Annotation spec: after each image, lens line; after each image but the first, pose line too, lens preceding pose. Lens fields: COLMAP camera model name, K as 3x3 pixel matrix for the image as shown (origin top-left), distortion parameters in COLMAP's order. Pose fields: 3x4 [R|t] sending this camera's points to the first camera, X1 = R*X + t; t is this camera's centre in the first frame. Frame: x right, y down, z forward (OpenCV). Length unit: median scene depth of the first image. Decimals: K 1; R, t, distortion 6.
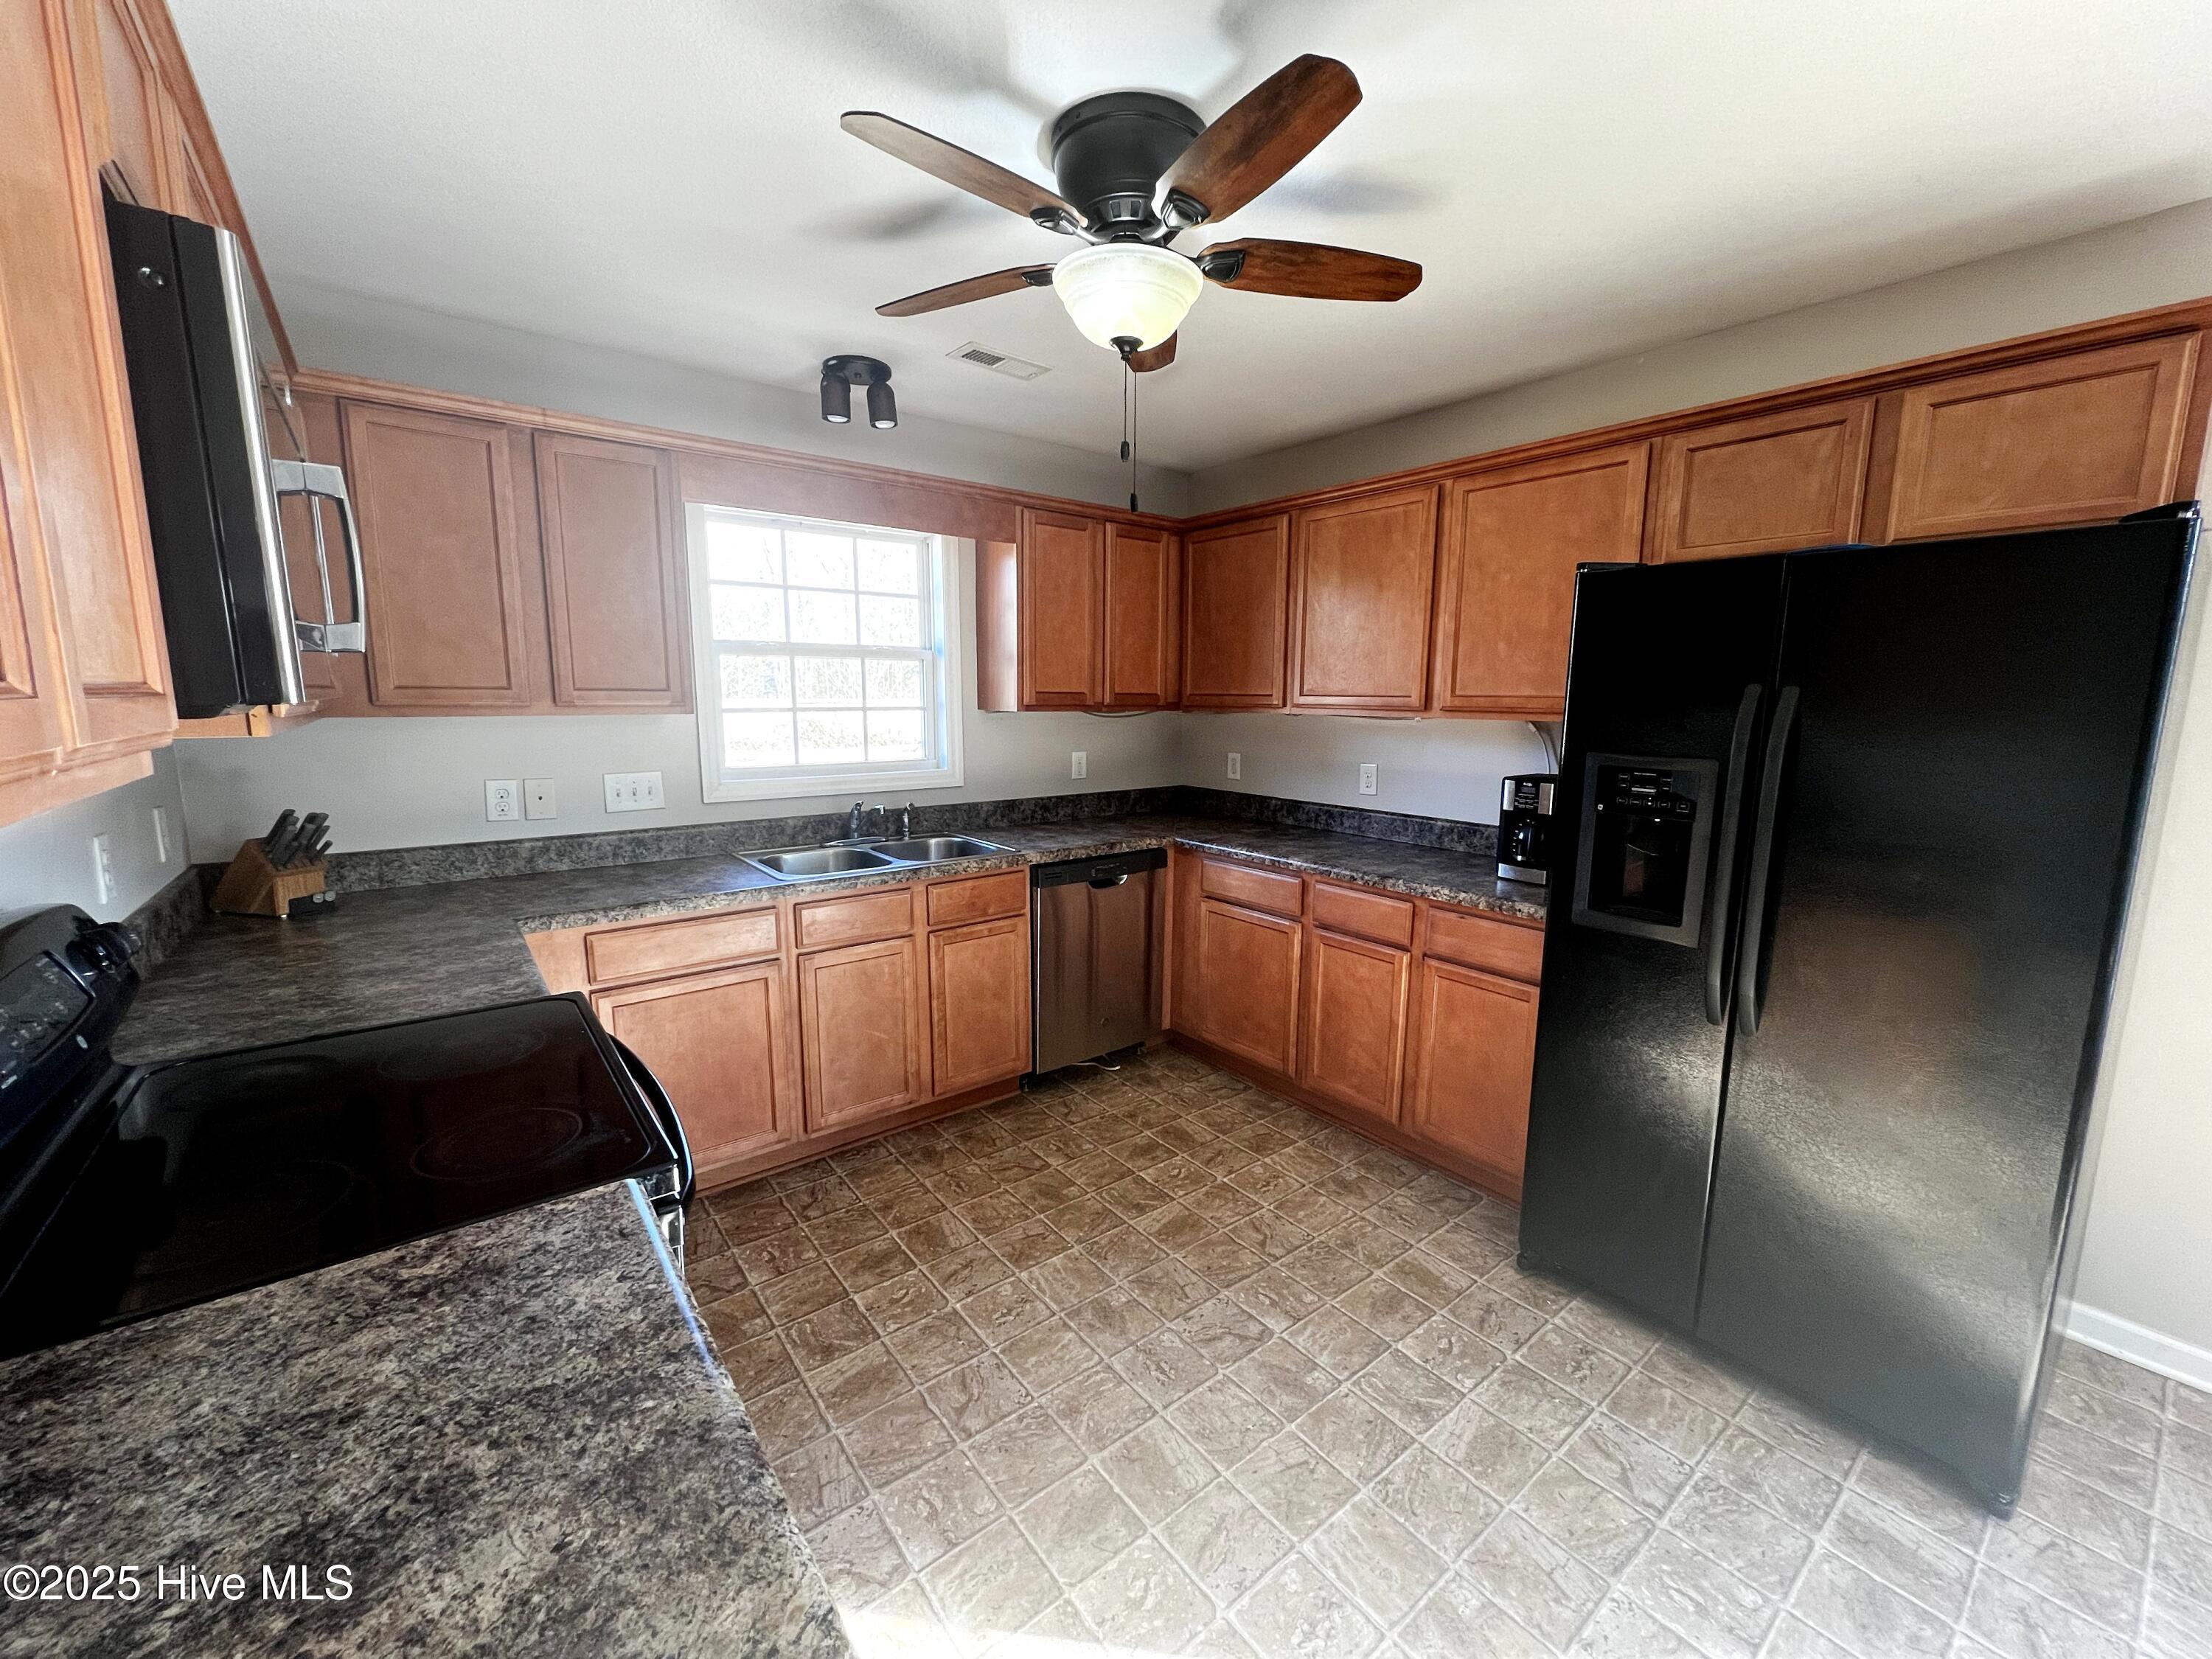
lens RADIAL K [[880.6, 0, 1117.9], [0, 880.6, 827.4], [0, 0, 1]] dist [0.000033, 0.000134]
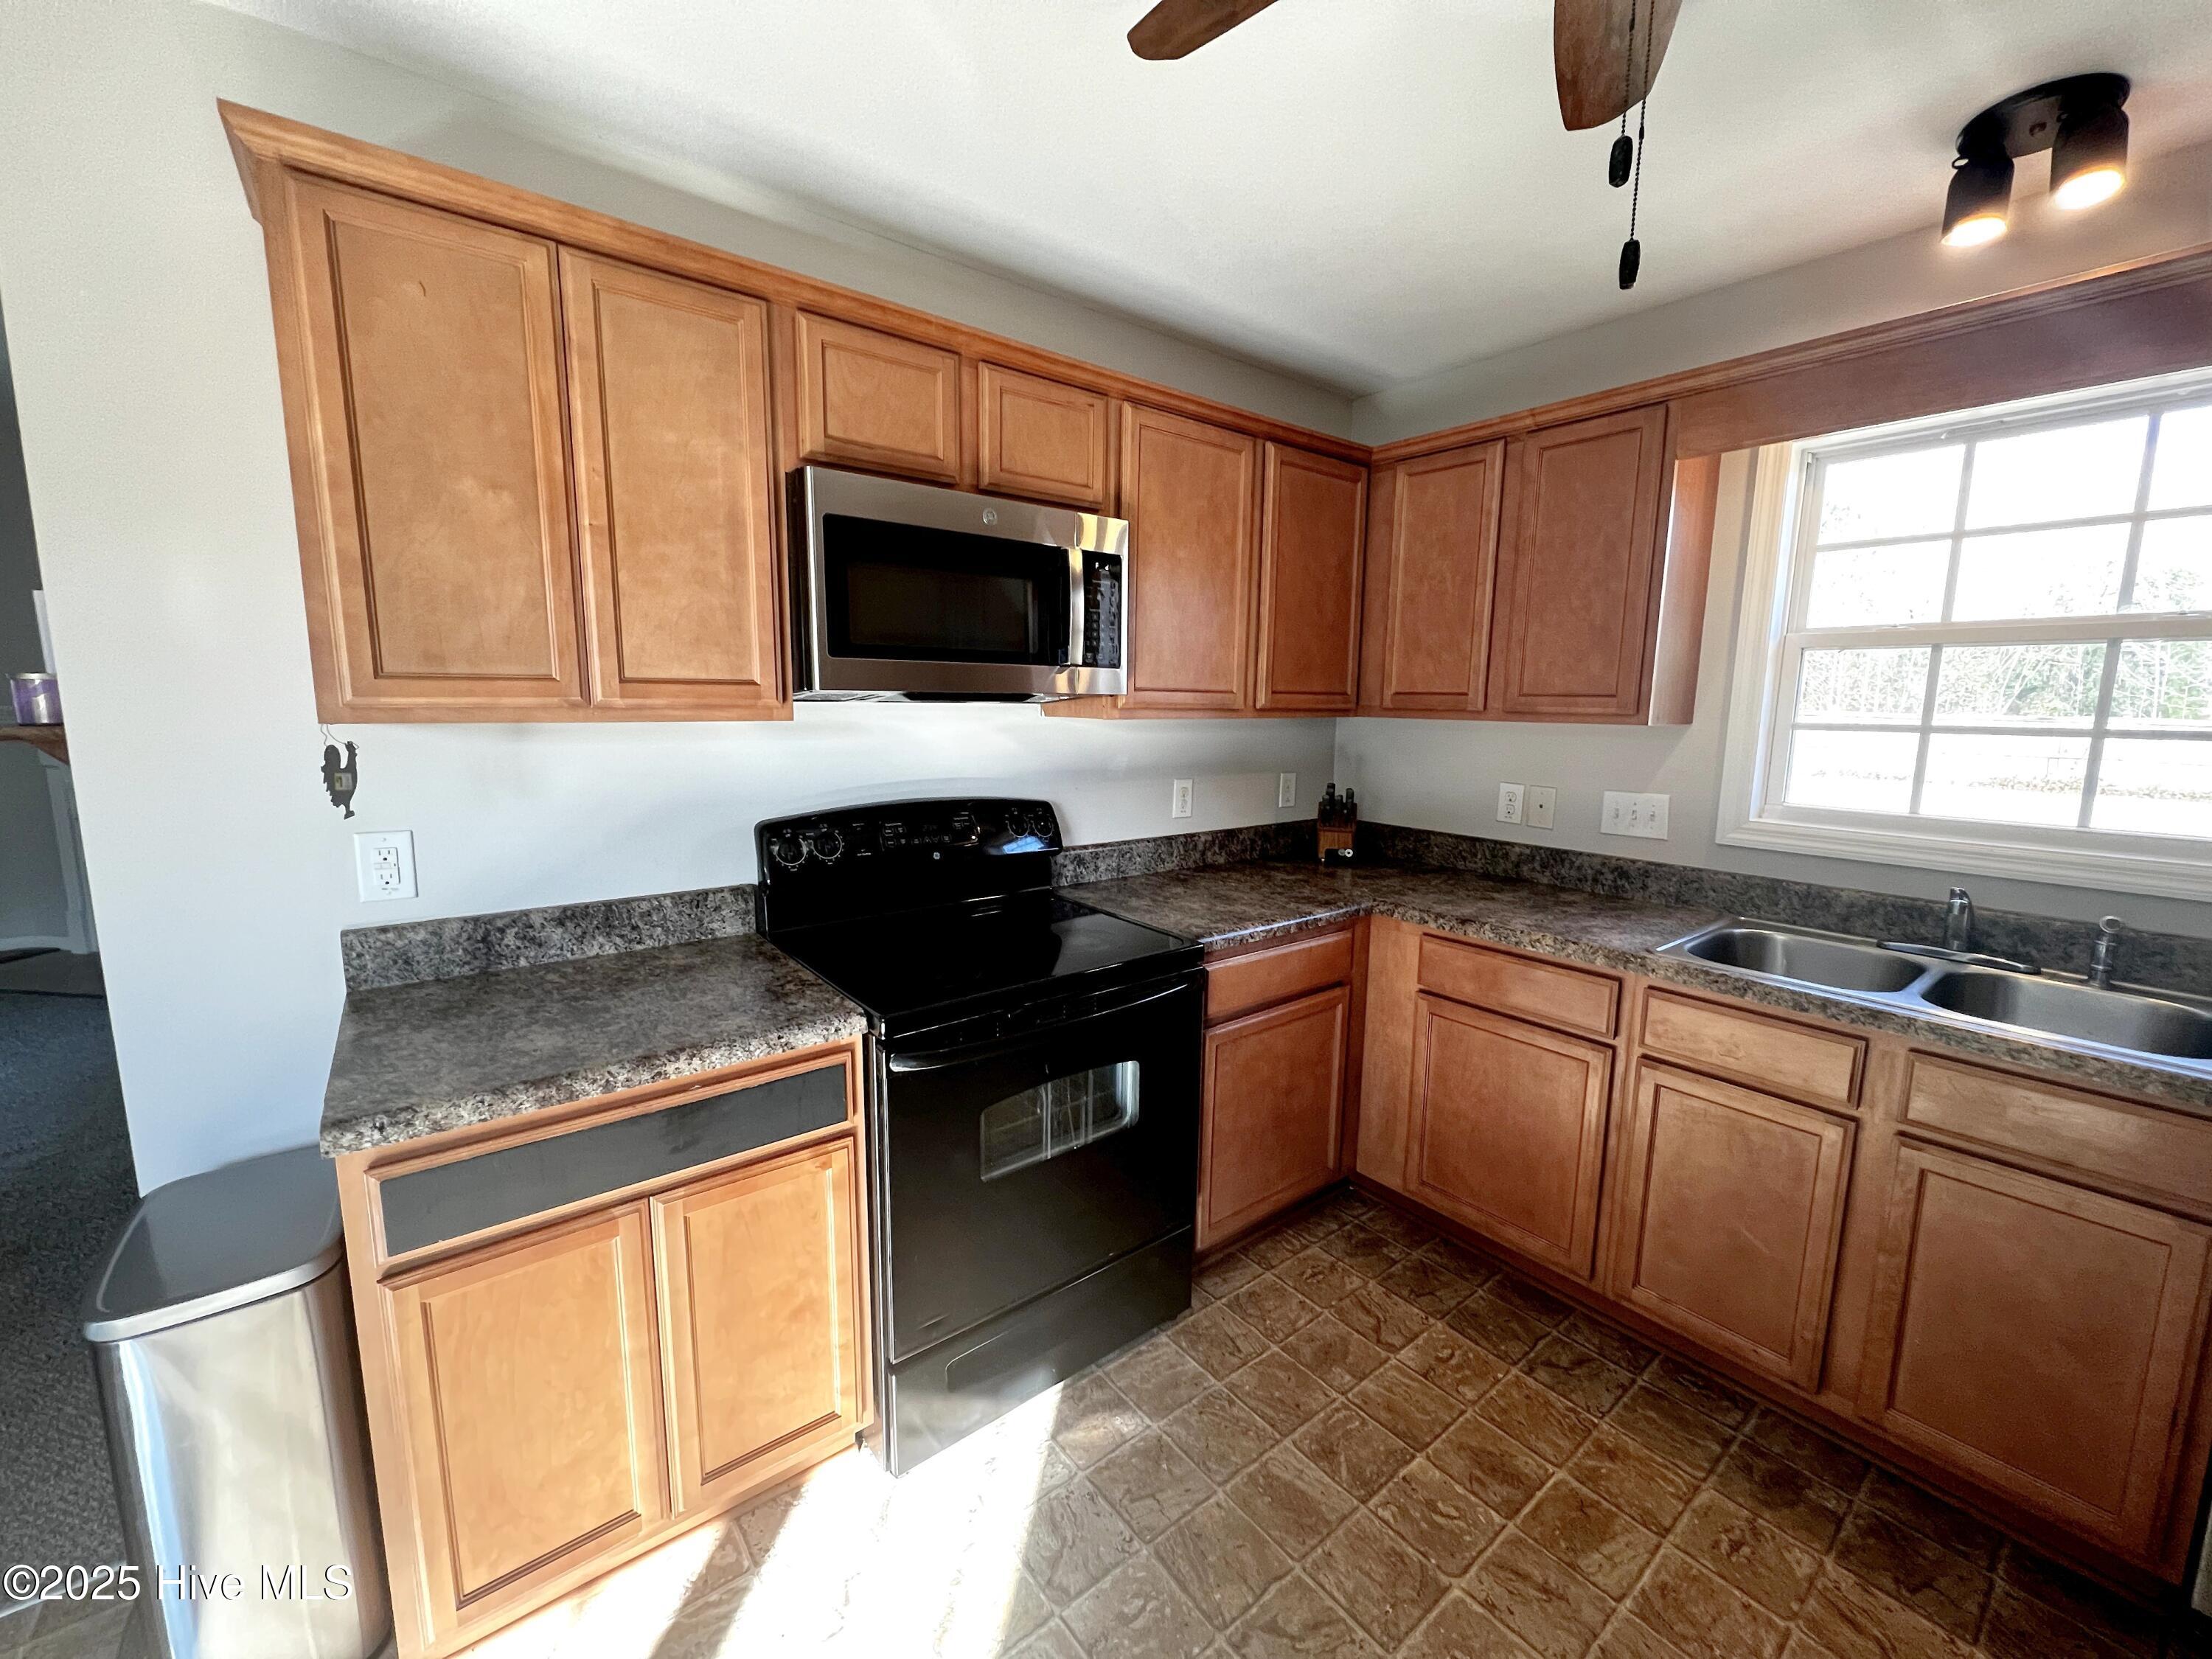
lens RADIAL K [[880.6, 0, 1097.4], [0, 880.6, 826.7], [0, 0, 1]] dist [0.000033, 0.000134]
pose [[-0.012718, 0.138077, -0.990340, 0.410451], [-0.162451, 0.976976, 0.138300, -0.082305], [0.986635, 0.162640, 0.010006, 0.619606]]
